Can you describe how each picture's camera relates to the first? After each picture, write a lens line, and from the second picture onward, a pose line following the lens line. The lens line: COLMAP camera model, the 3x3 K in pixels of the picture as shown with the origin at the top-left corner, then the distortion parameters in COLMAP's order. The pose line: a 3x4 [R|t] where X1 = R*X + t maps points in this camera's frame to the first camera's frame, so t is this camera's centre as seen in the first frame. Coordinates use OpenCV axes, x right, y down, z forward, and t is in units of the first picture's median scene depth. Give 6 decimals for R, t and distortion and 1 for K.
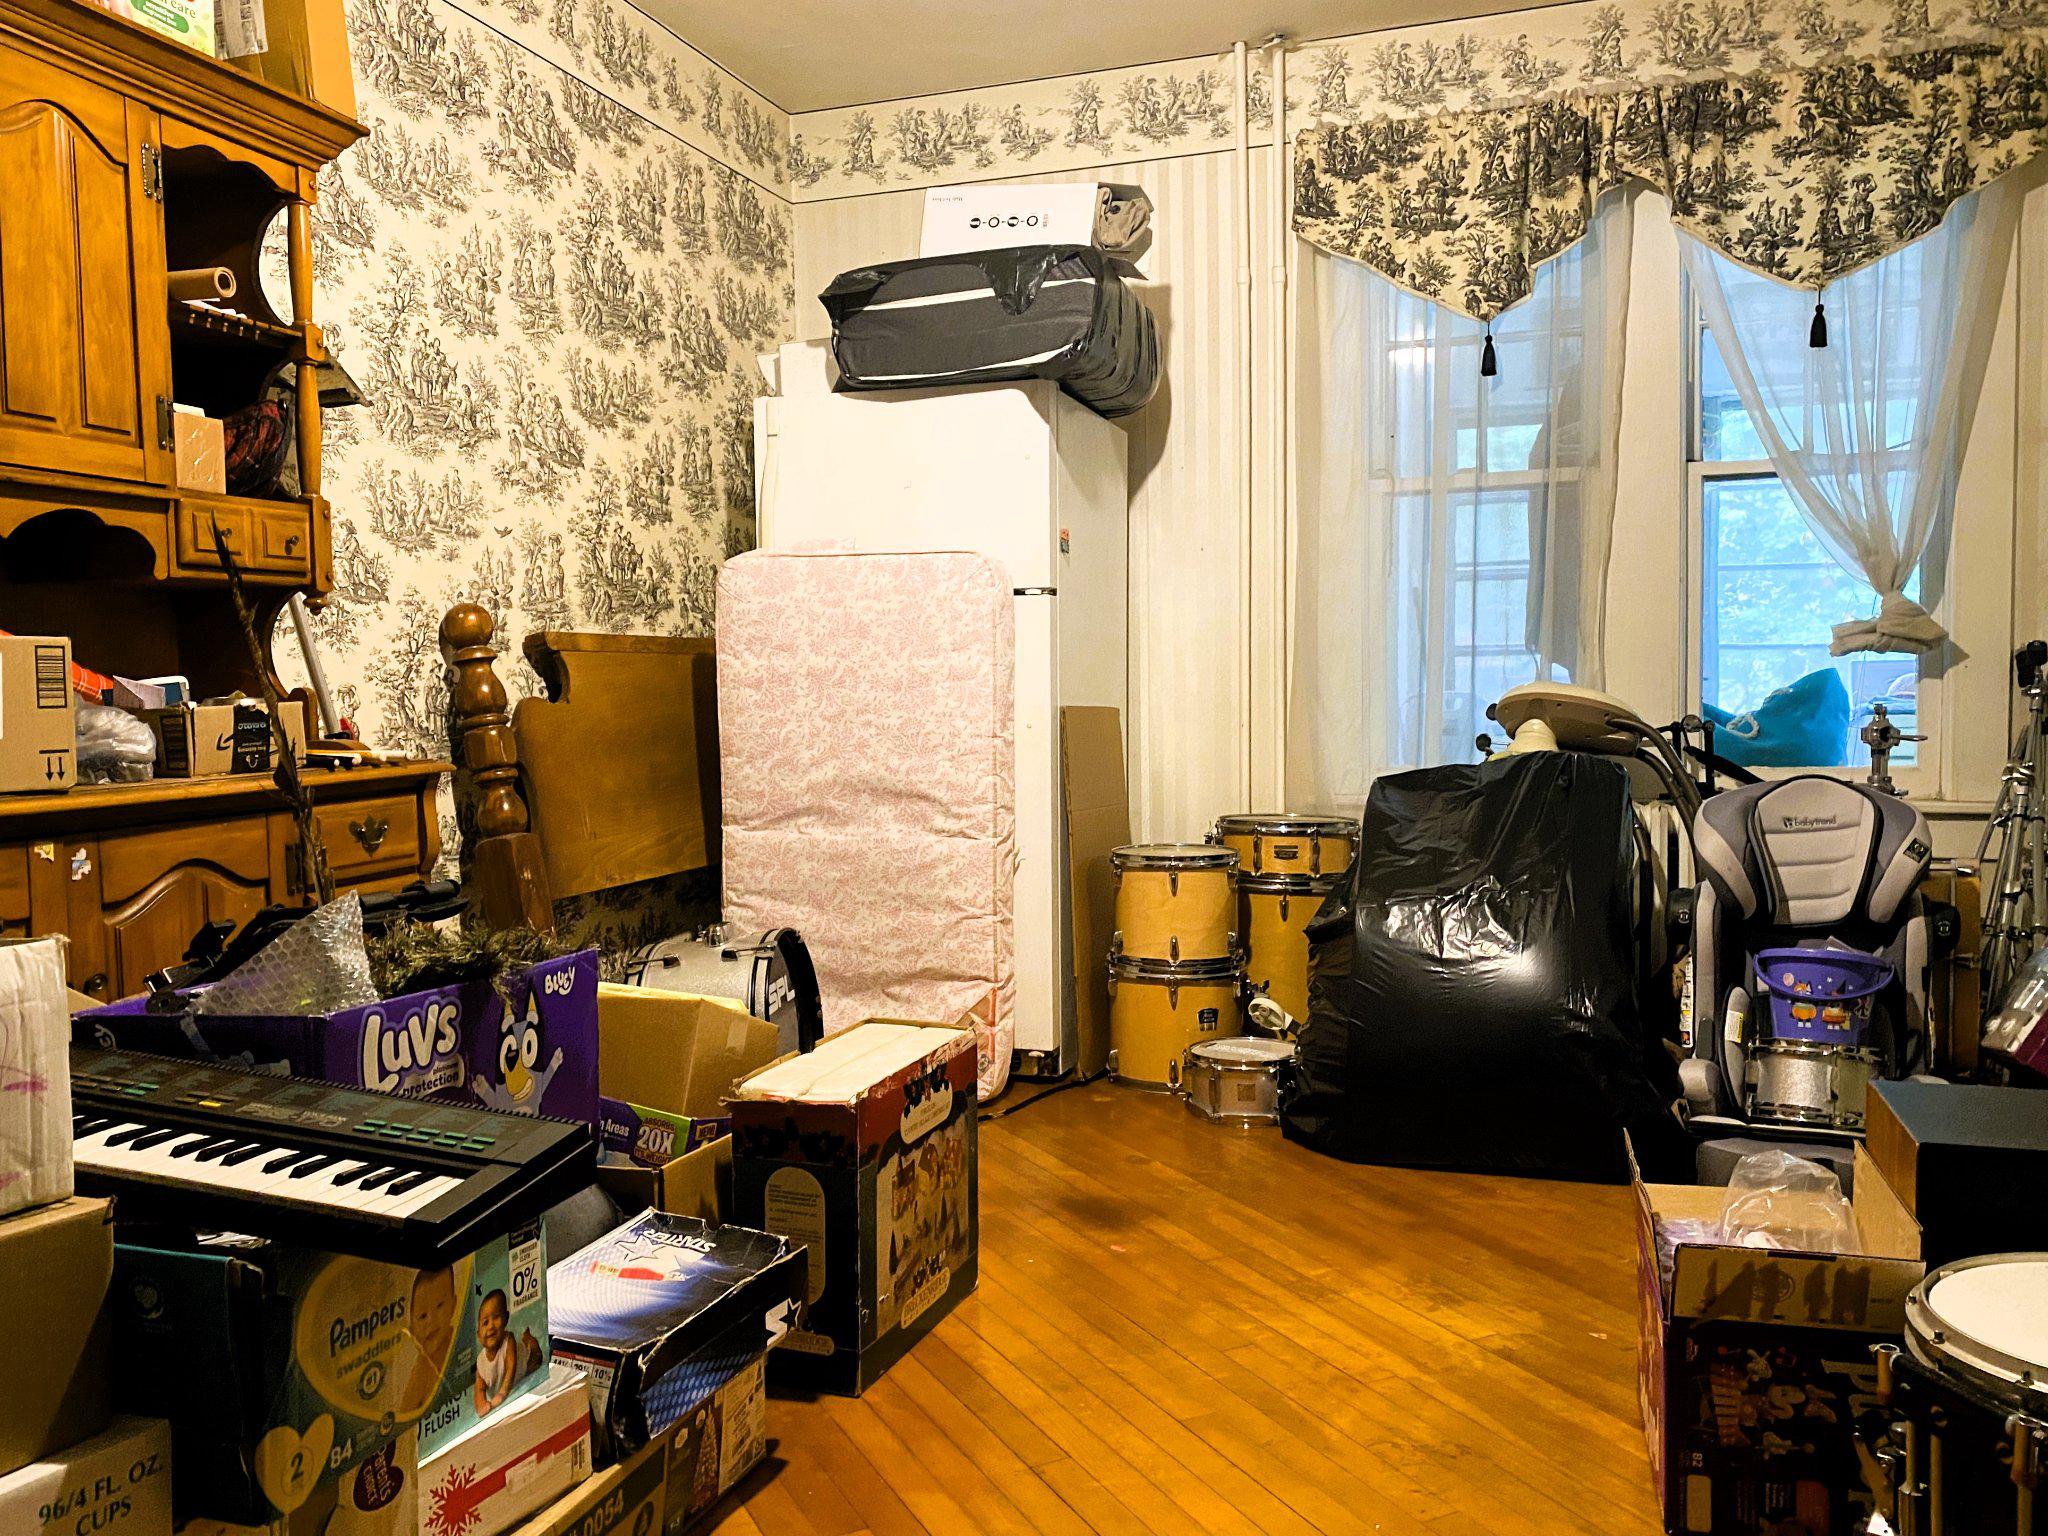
lens RADIAL K [[1625.1, 0, 1030.2], [0, 1625.1, 767.7], [0, 0, 1]] dist [0.017279, -0.012950]
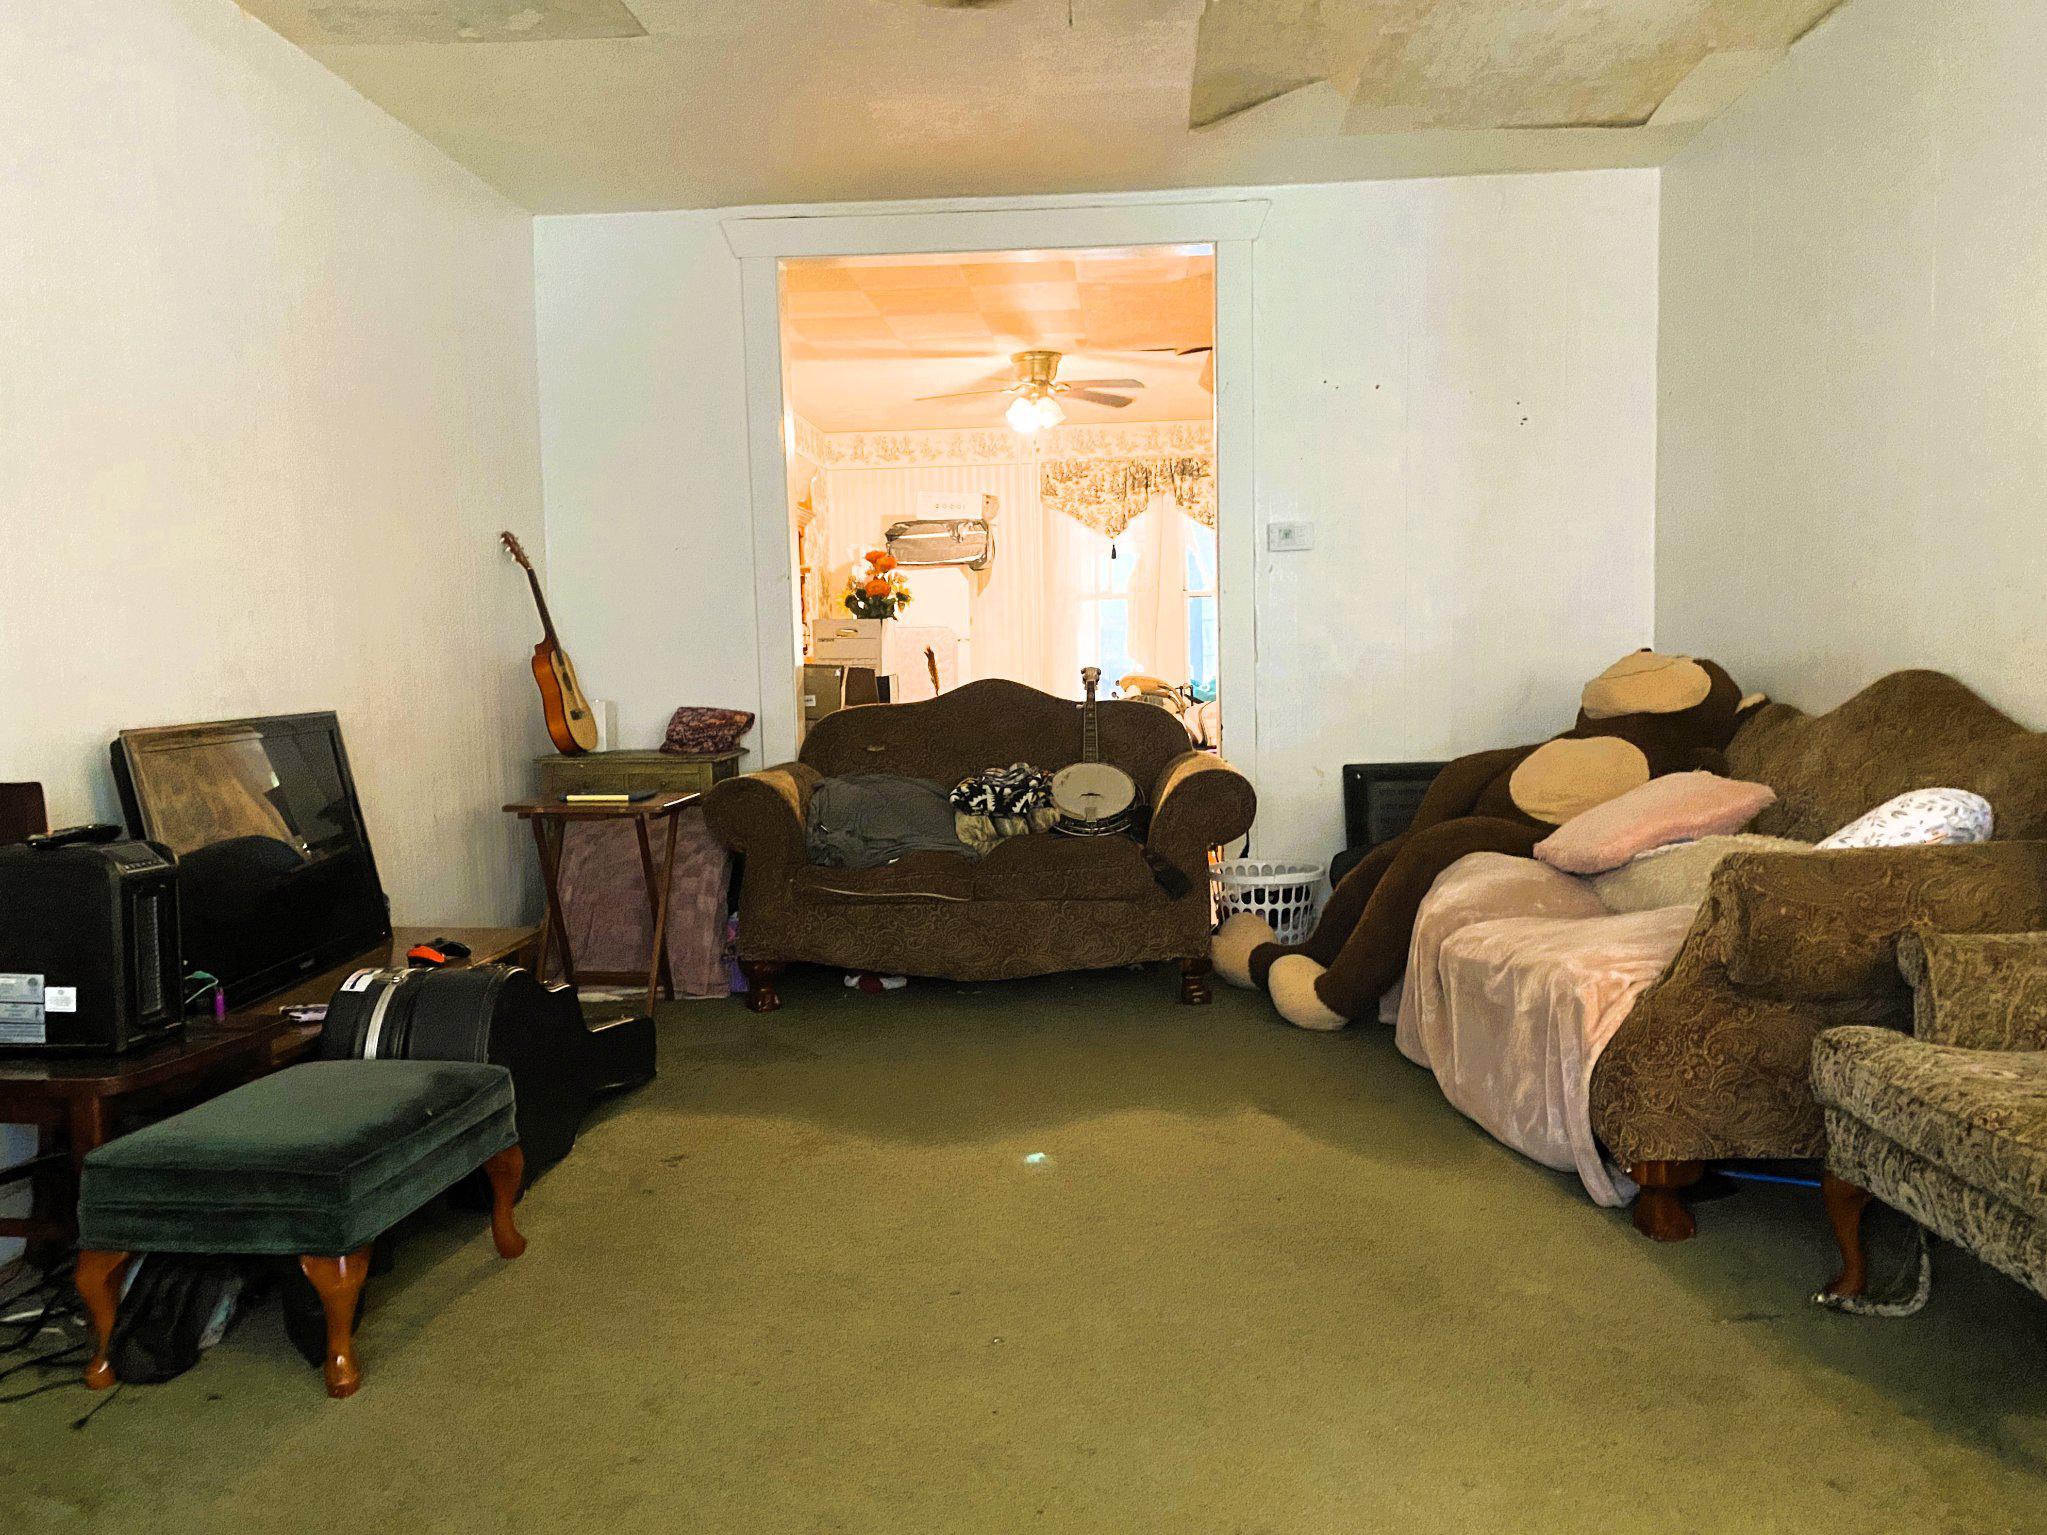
lens RADIAL K [[1624.3, 0, 1023.8], [0, 1624.3, 769.8], [0, 0, 1]] dist [0.017279, -0.012950]
pose [[0.970145, -0.017466, 0.241897, -0.546934], [0.017438, 0.999845, 0.002254, 0.106651], [-0.241899, 0.002031, 0.970299, -1.655067]]
